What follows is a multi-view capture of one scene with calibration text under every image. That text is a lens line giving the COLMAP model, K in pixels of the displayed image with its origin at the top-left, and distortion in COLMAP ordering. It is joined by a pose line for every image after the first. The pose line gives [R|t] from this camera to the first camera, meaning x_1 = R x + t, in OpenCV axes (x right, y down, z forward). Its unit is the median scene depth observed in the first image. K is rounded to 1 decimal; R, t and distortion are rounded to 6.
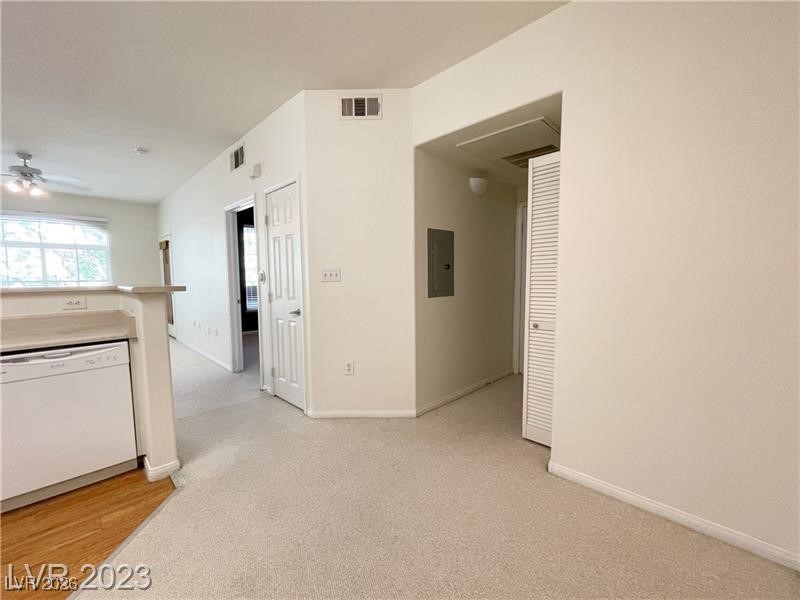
lens RADIAL K [[326.6, 0, 401.5], [0, 326.6, 301.8], [0, 0, 1]] dist [-0.005914, -0.000457]
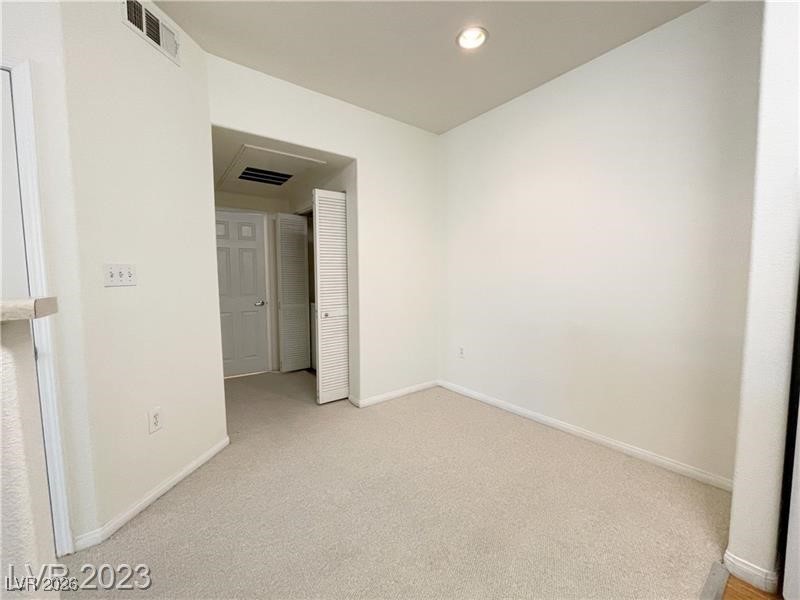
lens RADIAL K [[325.2, 0, 397.9], [0, 325.2, 302.0], [0, 0, 1]] dist [0.000424, -0.000153]
pose [[0.150523, -0.064844, 0.986478, -0.705567], [0.088086, 0.994757, 0.051948, -0.018948], [-0.984674, 0.079075, 0.155446, 0.411359]]
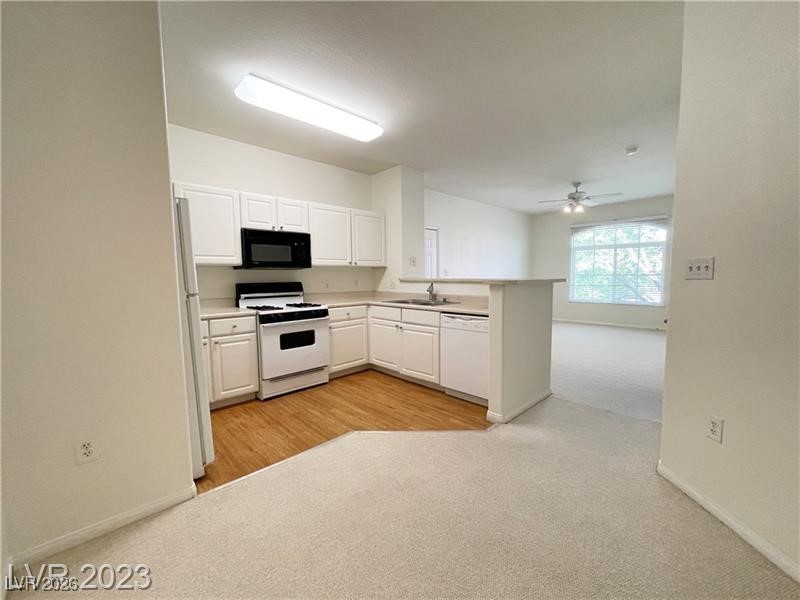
lens RADIAL K [[325.2, 0, 397.9], [0, 325.2, 302.0], [0, 0, 1]] dist [0.000424, -0.000153]
pose [[-0.036202, 0.088418, -0.995425, 0.419016], [-0.067656, 0.993576, 0.090715, -0.034951], [0.997052, 0.070631, -0.029988, 0.439661]]
